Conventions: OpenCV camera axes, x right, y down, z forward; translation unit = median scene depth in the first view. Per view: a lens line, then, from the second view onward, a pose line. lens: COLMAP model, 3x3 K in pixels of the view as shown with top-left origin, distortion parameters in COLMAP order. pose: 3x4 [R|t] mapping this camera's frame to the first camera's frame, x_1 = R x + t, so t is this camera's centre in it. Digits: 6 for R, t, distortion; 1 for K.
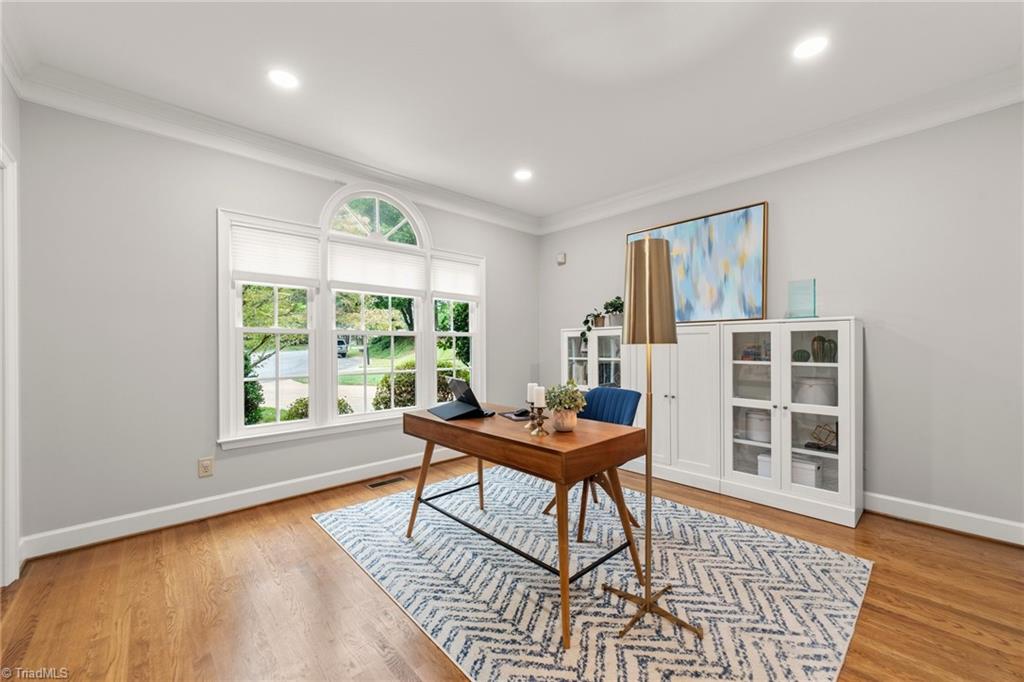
lens RADIAL K [[396.0, 0, 516.1], [0, 396.0, 348.1], [0, 0, 1]] dist [-0.000813, 0.000287]
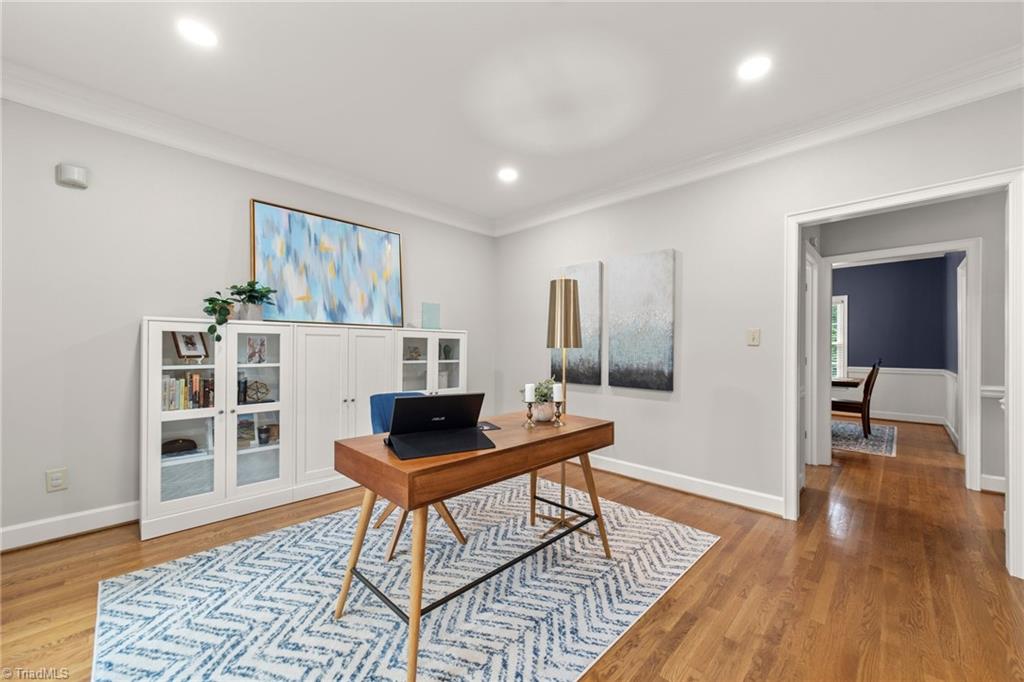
lens RADIAL K [[396.0, 0, 517.7], [0, 396.0, 344.5], [0, 0, 1]] dist [-0.000813, 0.000287]
pose [[-0.044247, 0.012216, 0.998946, -0.848650], [-0.000143, 0.999925, -0.012235, -0.003613], [-0.999021, -0.000685, -0.044242, 0.903677]]
